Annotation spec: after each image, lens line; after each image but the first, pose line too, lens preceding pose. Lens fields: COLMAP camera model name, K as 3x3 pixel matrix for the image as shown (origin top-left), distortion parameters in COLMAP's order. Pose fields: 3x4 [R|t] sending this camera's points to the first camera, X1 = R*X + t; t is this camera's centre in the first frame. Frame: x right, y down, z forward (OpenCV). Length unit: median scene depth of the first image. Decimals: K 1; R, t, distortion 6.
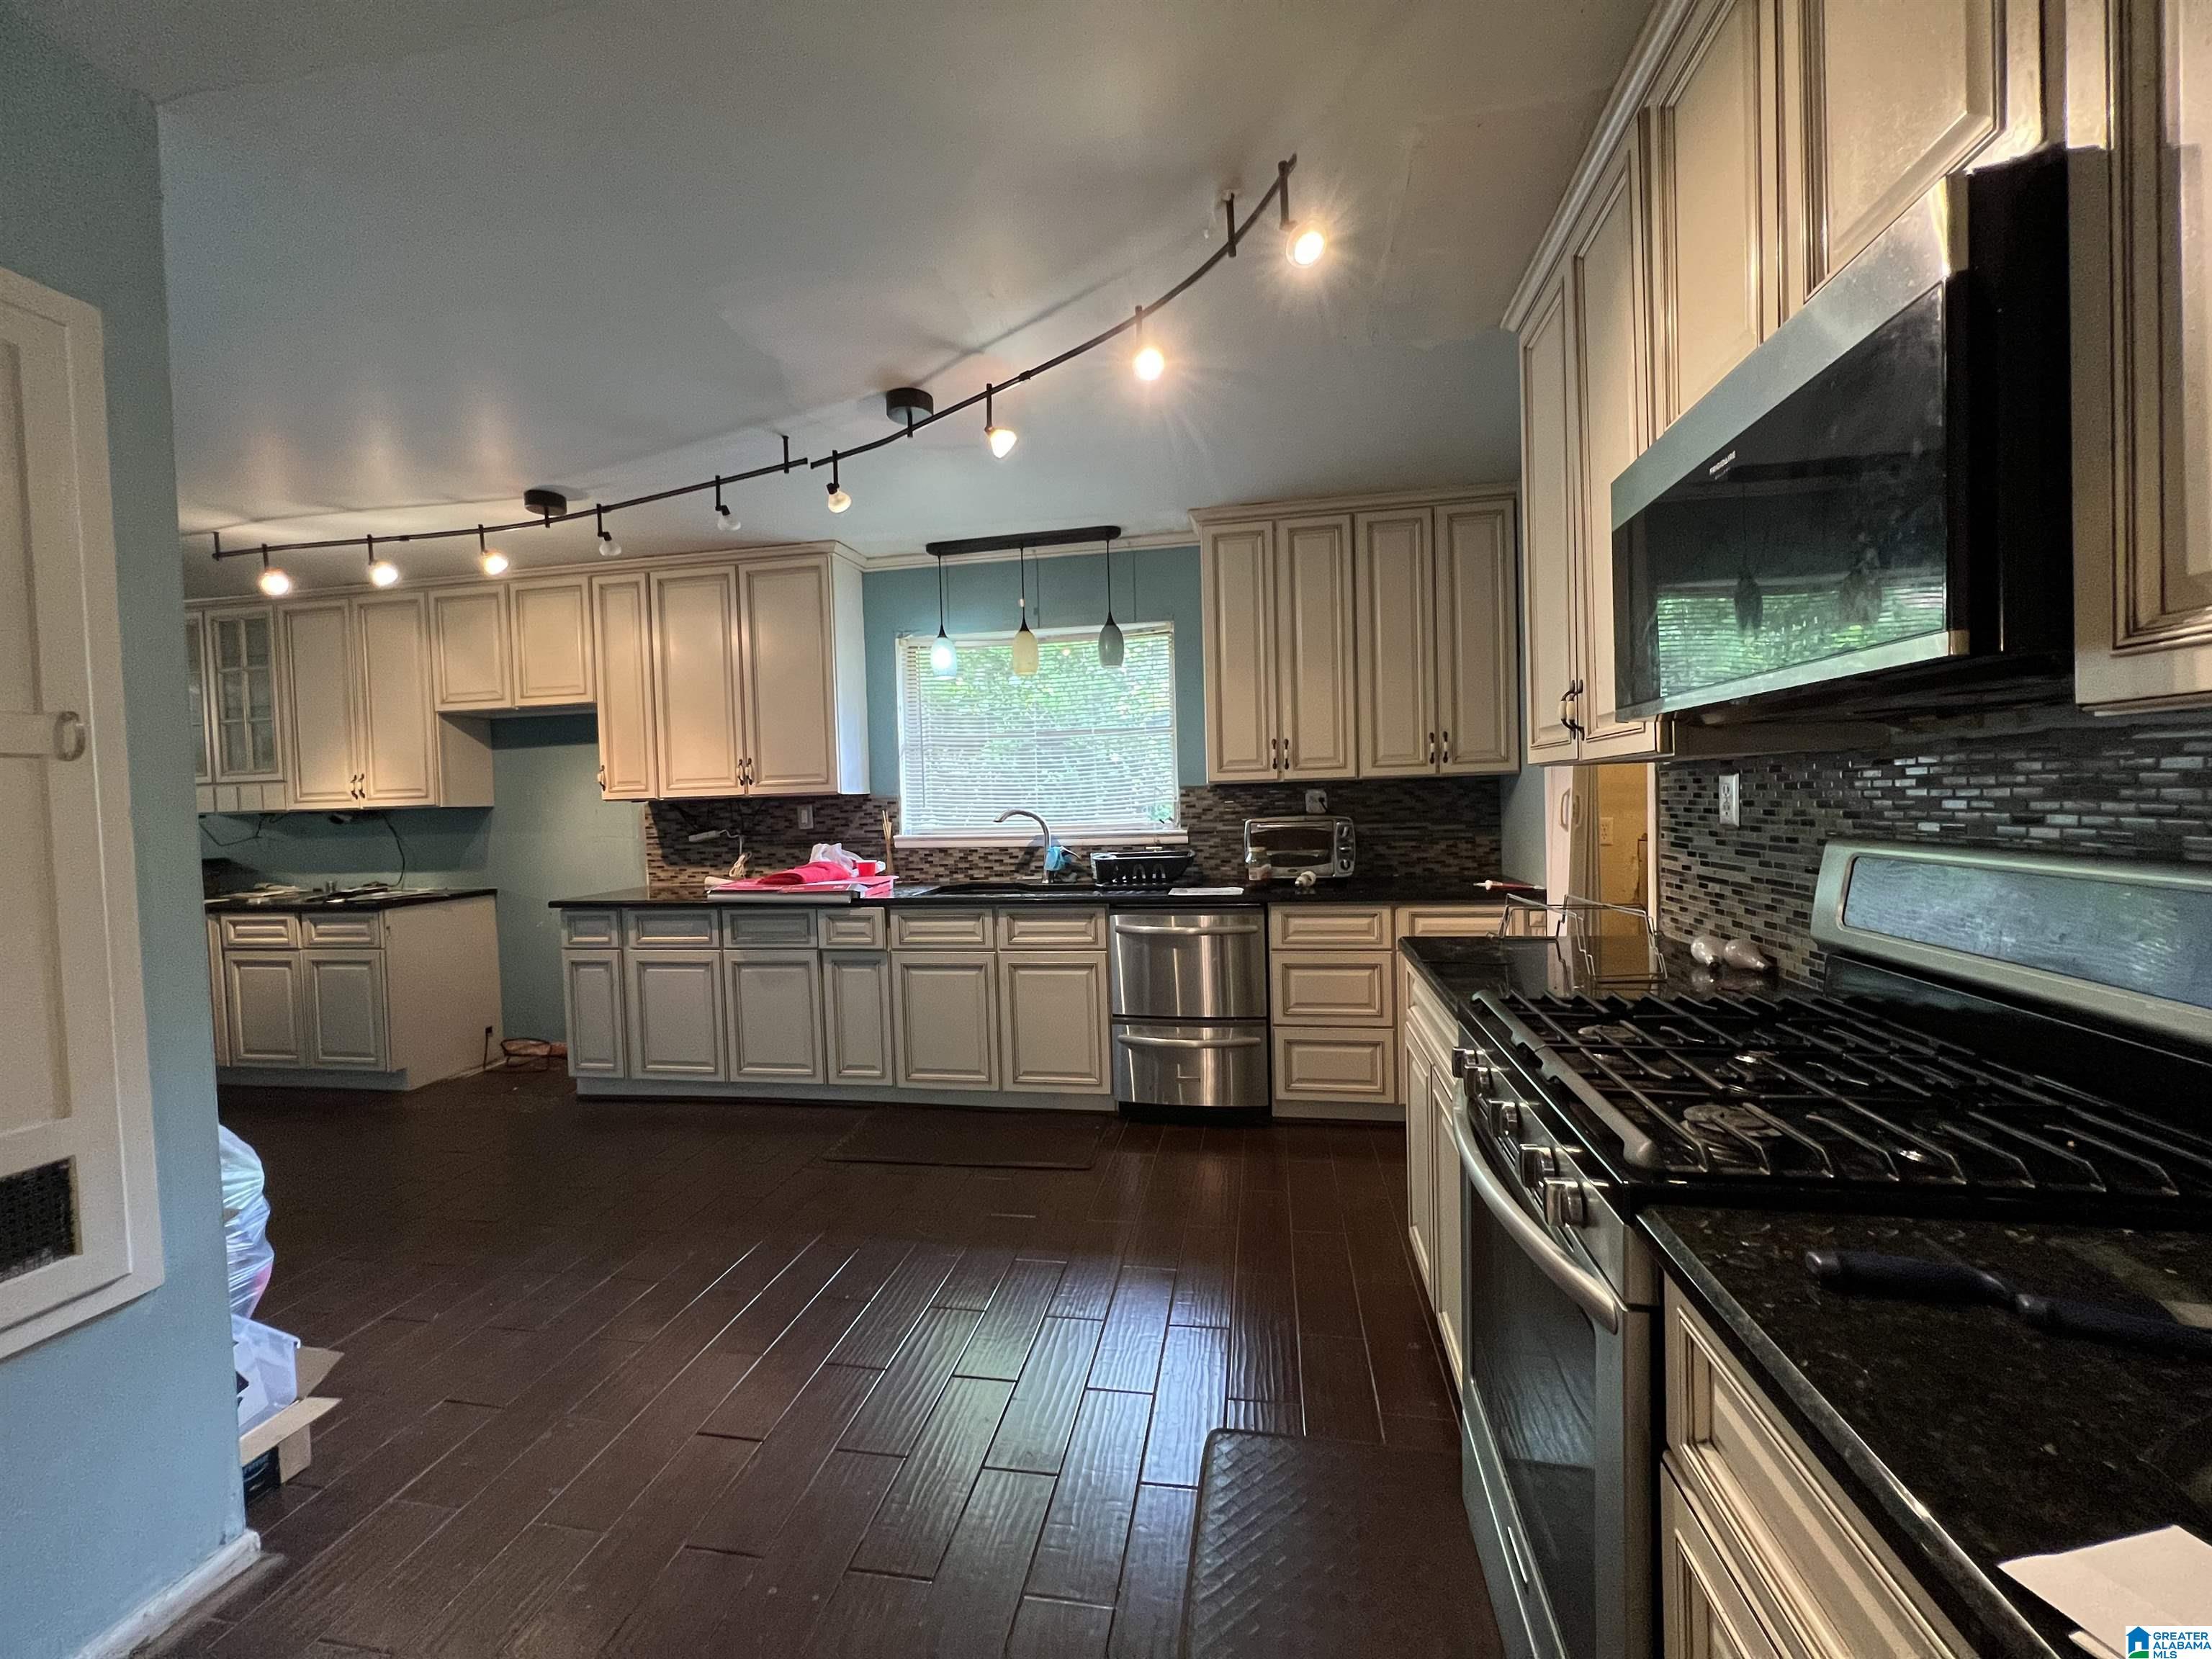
lens RADIAL K [[885.3, 0, 1112.6], [0, 885.3, 815.9], [0, 0, 1]] dist [-0.004257, 0.000694]
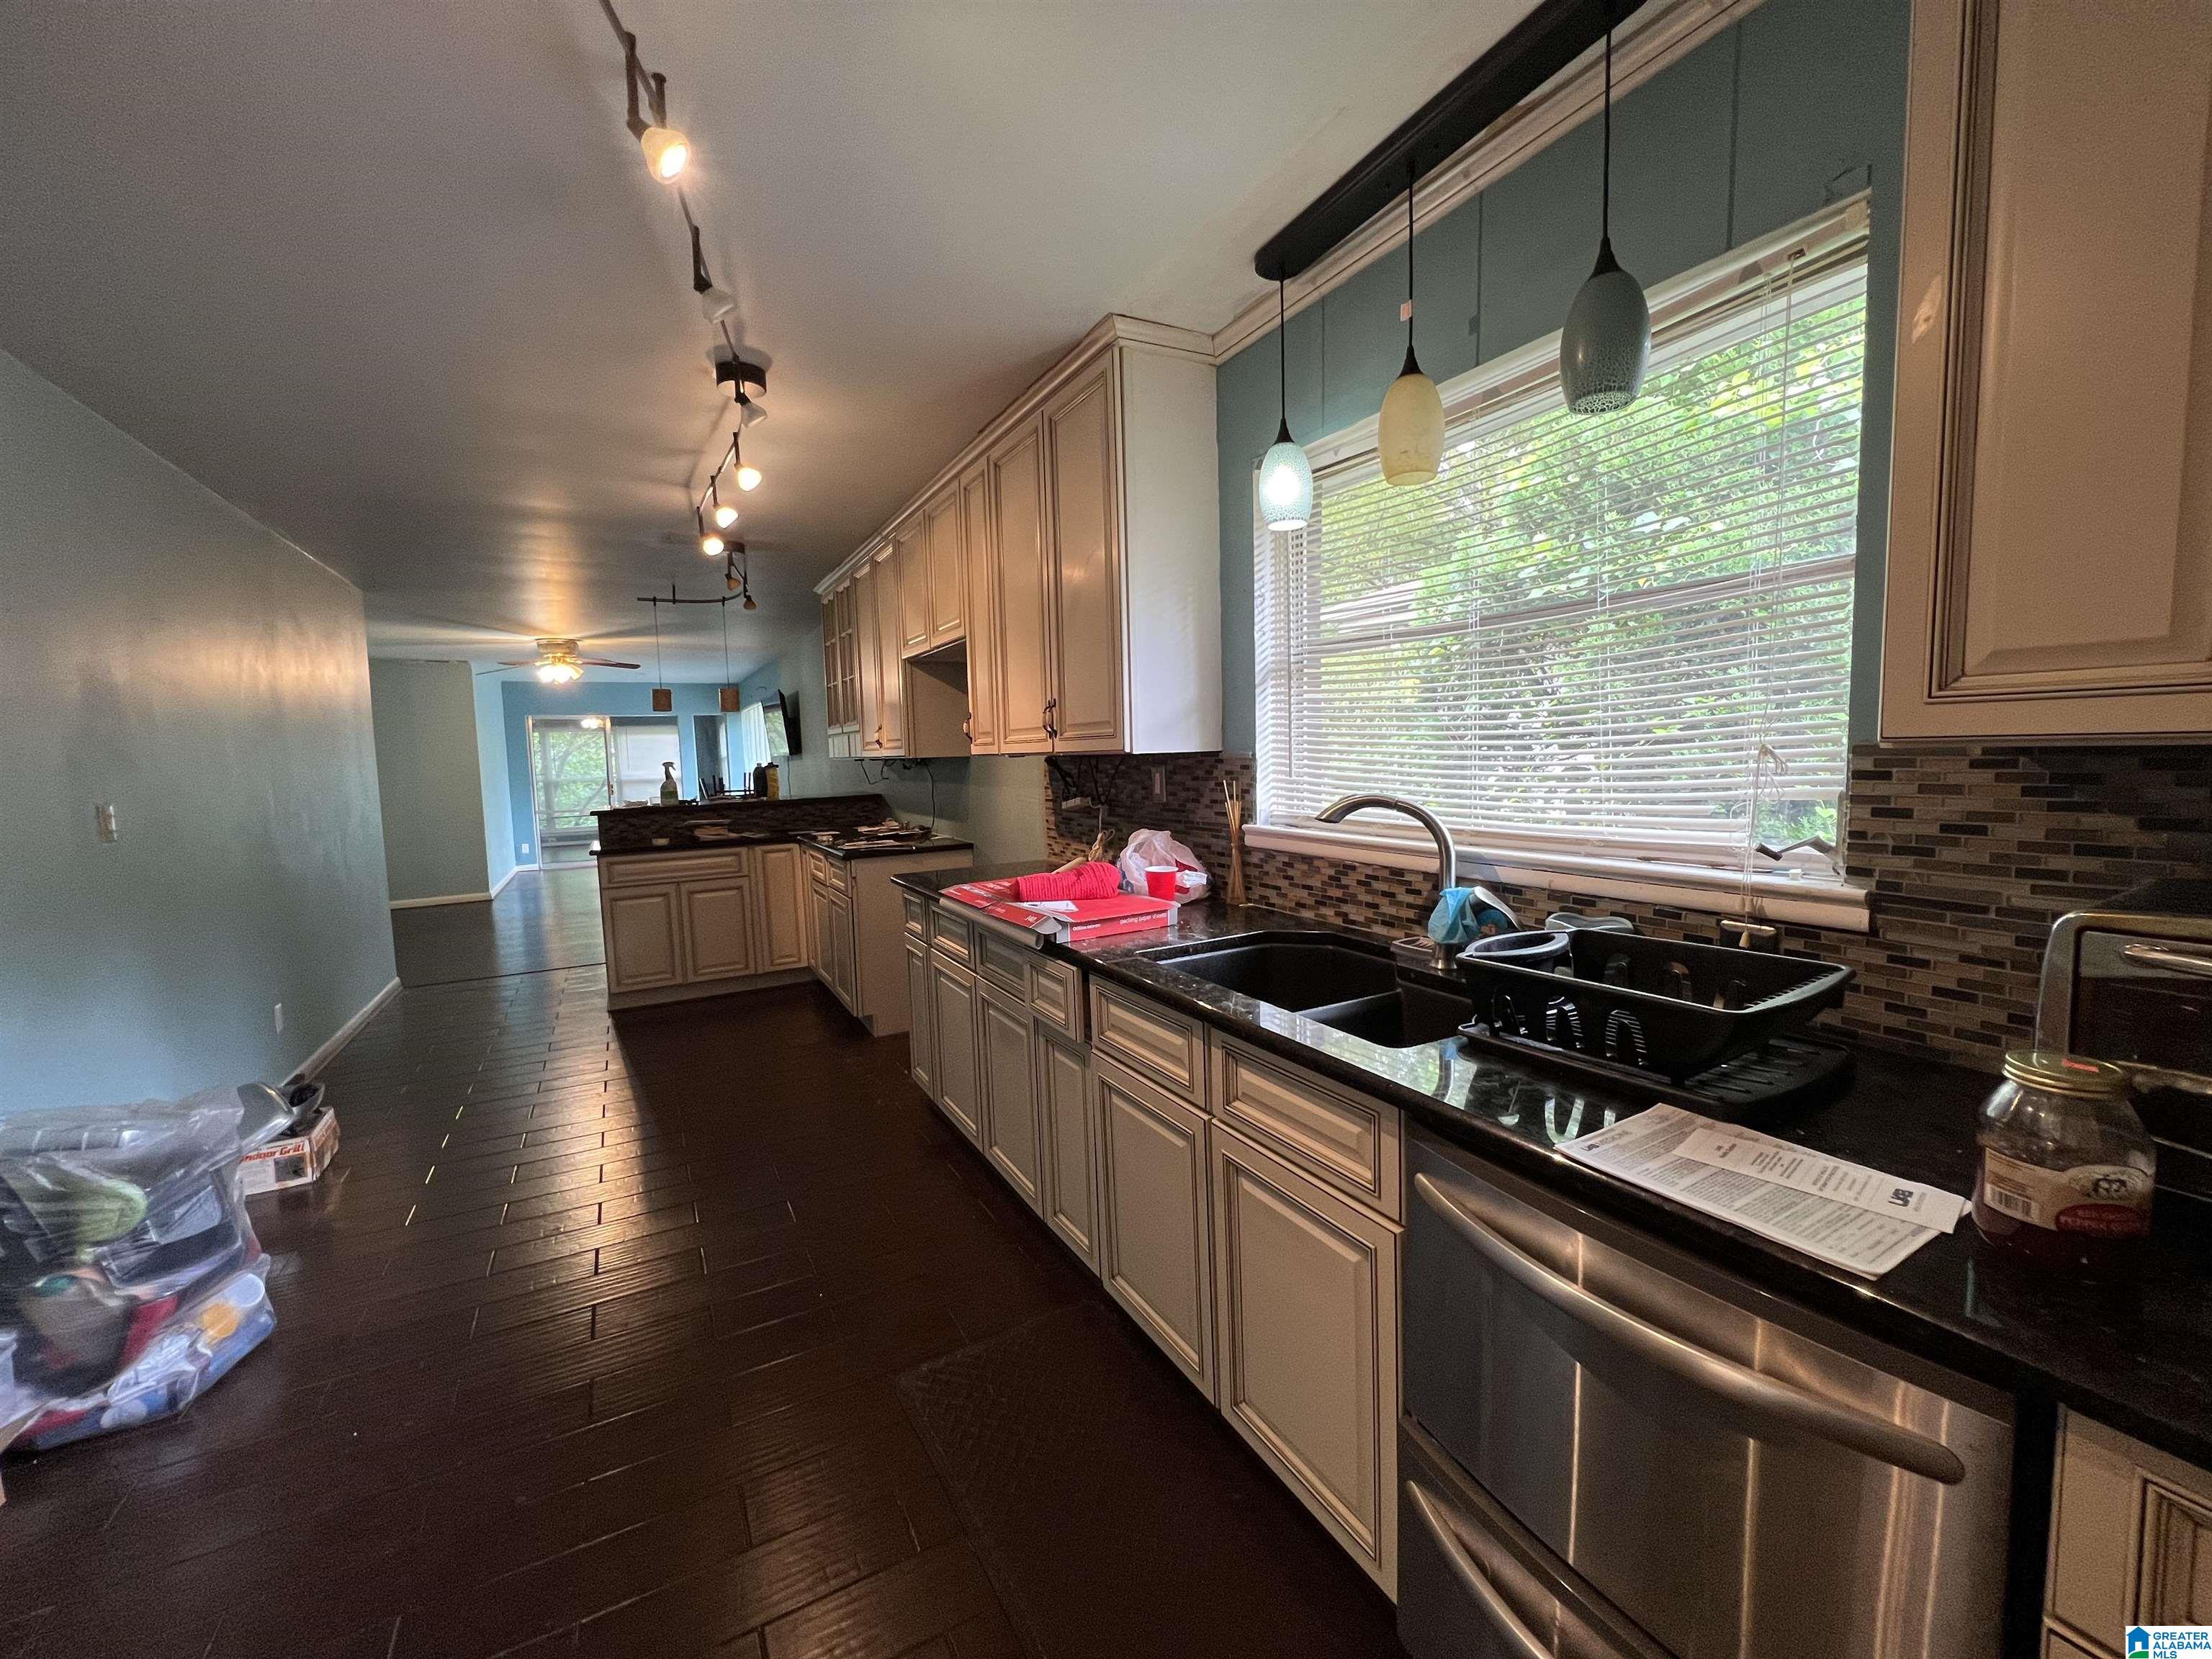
lens RADIAL K [[885.3, 0, 1105.3], [0, 885.3, 827.4], [0, 0, 1]] dist [-0.004257, 0.000694]
pose [[0.639887, 0.080036, -0.764290, 0.142907], [-0.012693, 0.995527, 0.093624, -0.029989], [0.768364, -0.050208, 0.638040, 0.580043]]
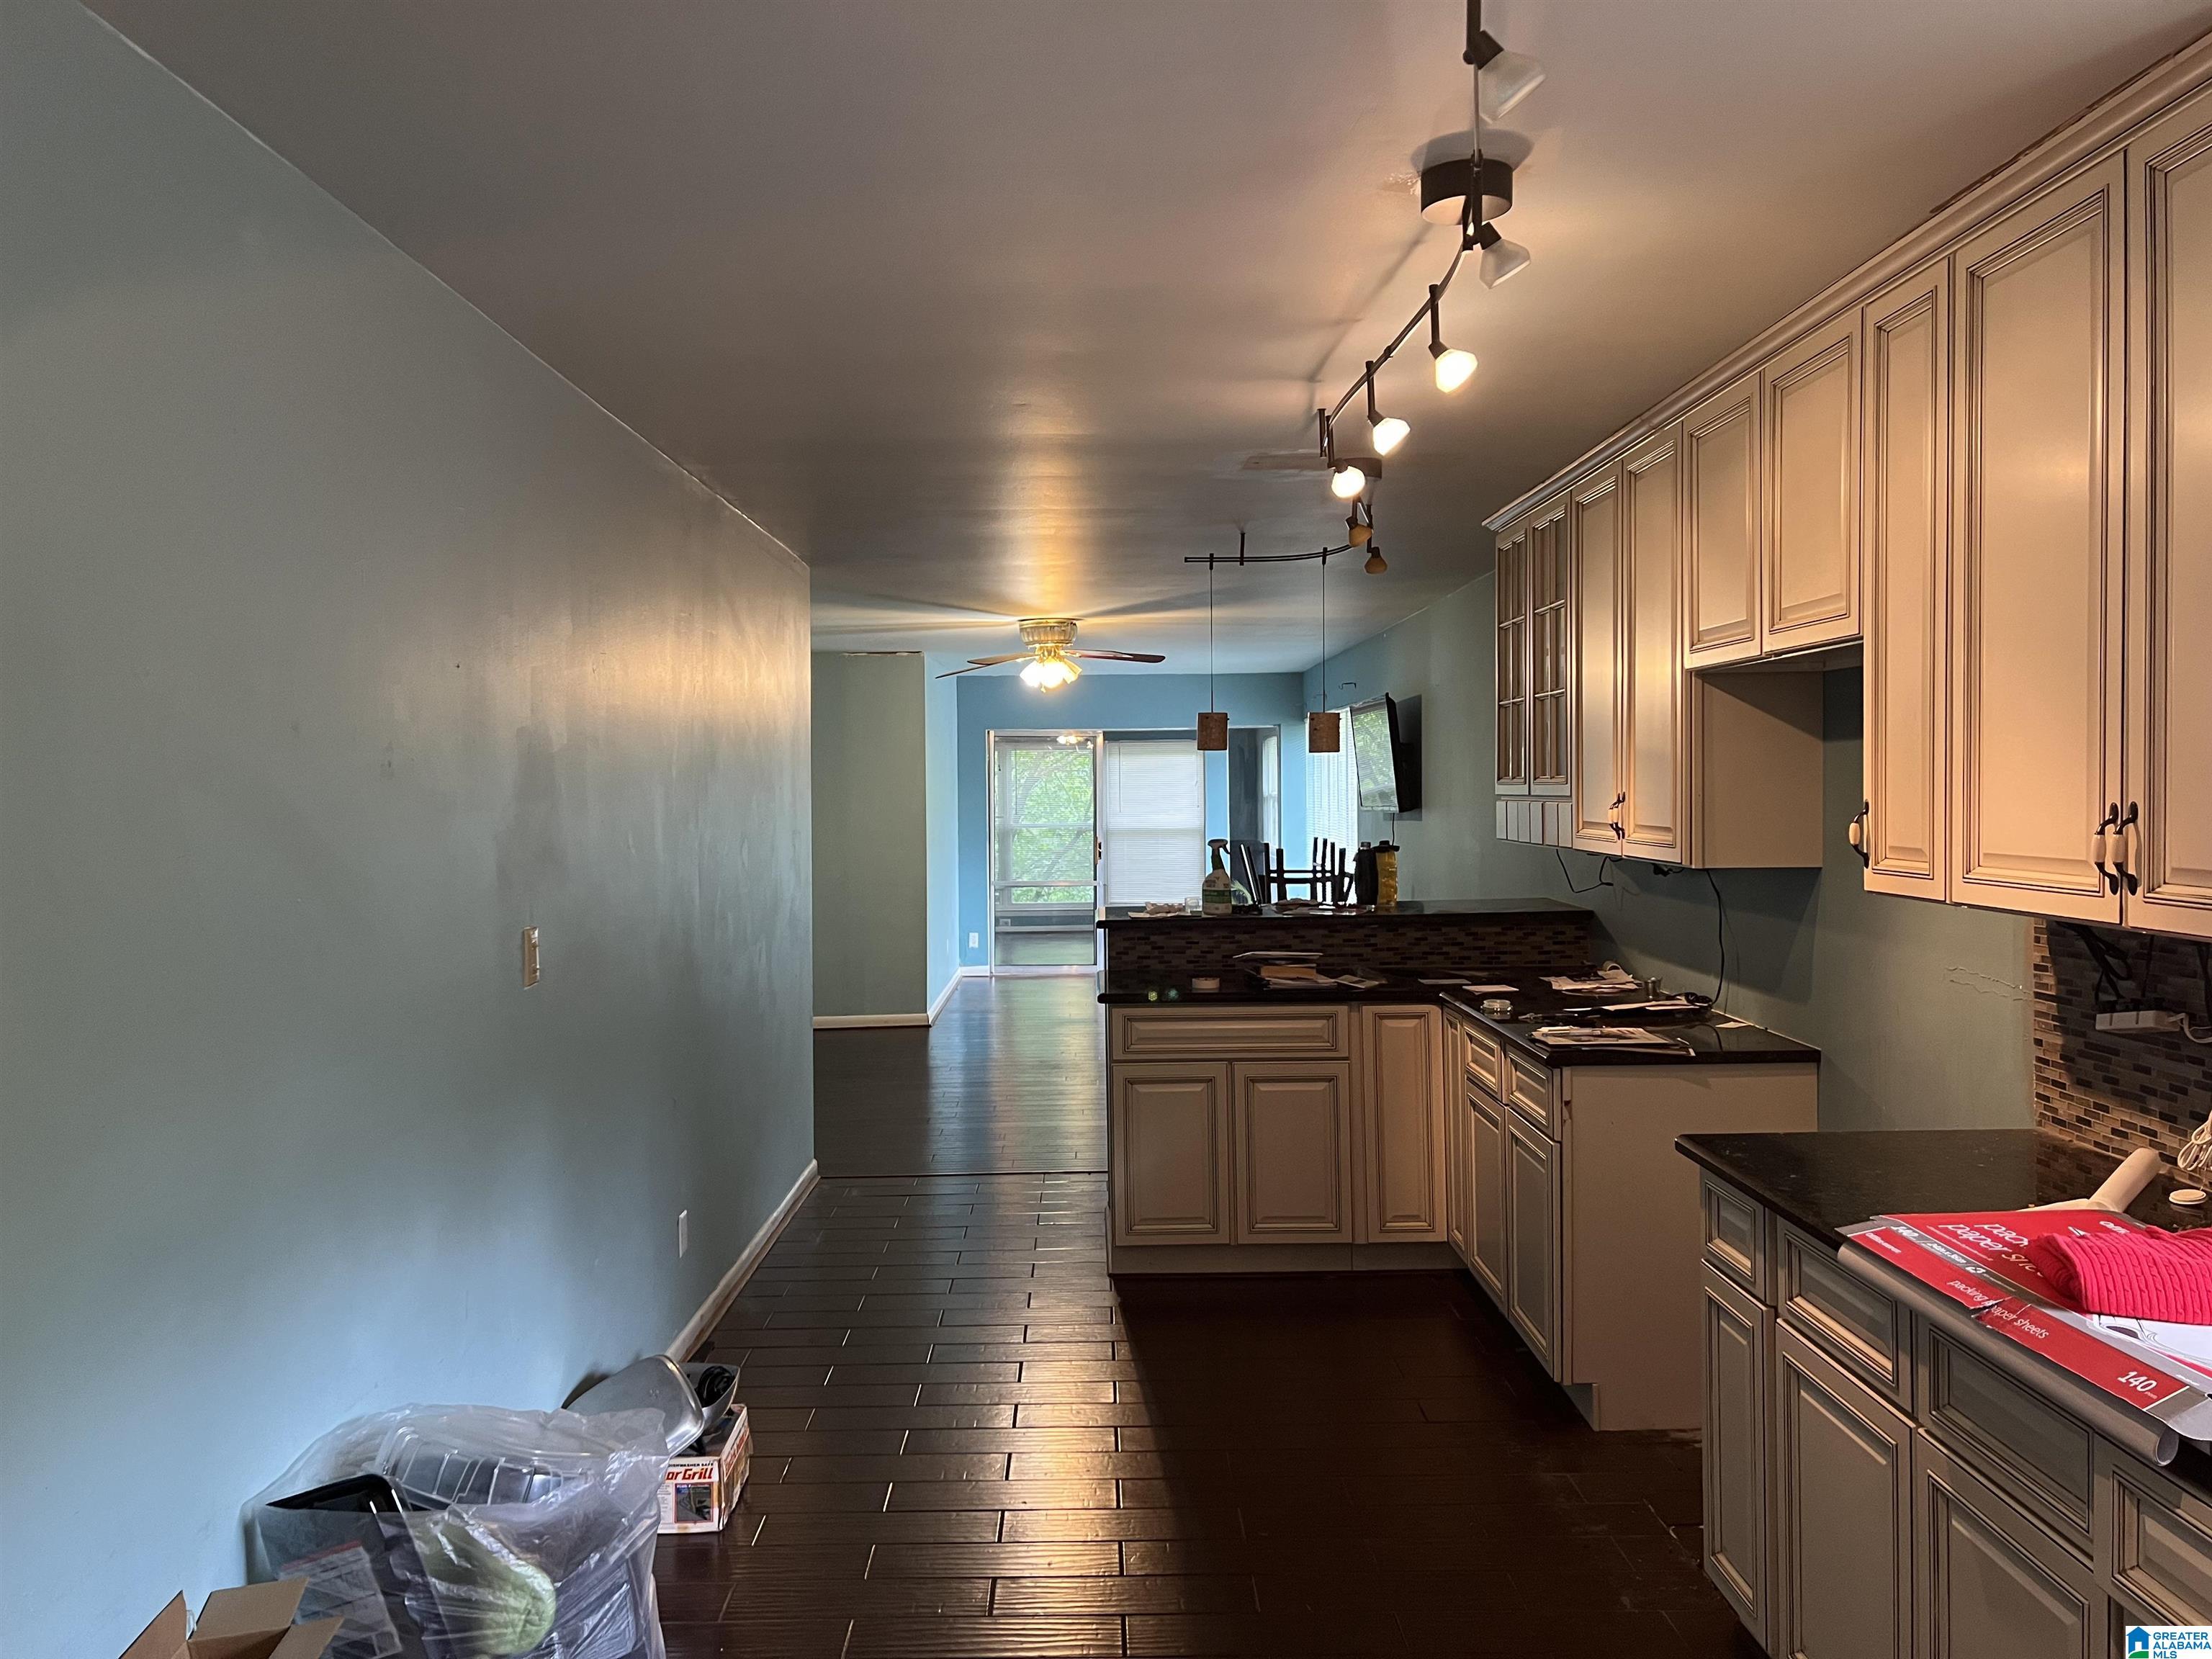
lens RADIAL K [[1650.2, 0, 1097.1], [0, 1650.2, 822.3], [0, 0, 1]] dist [0.049728, -0.044140]
pose [[0.195465, 0.051924, -0.979335, 0.063394], [-0.021882, 0.998580, 0.048577, -0.076897], [0.980467, 0.011935, 0.196323, 0.546676]]
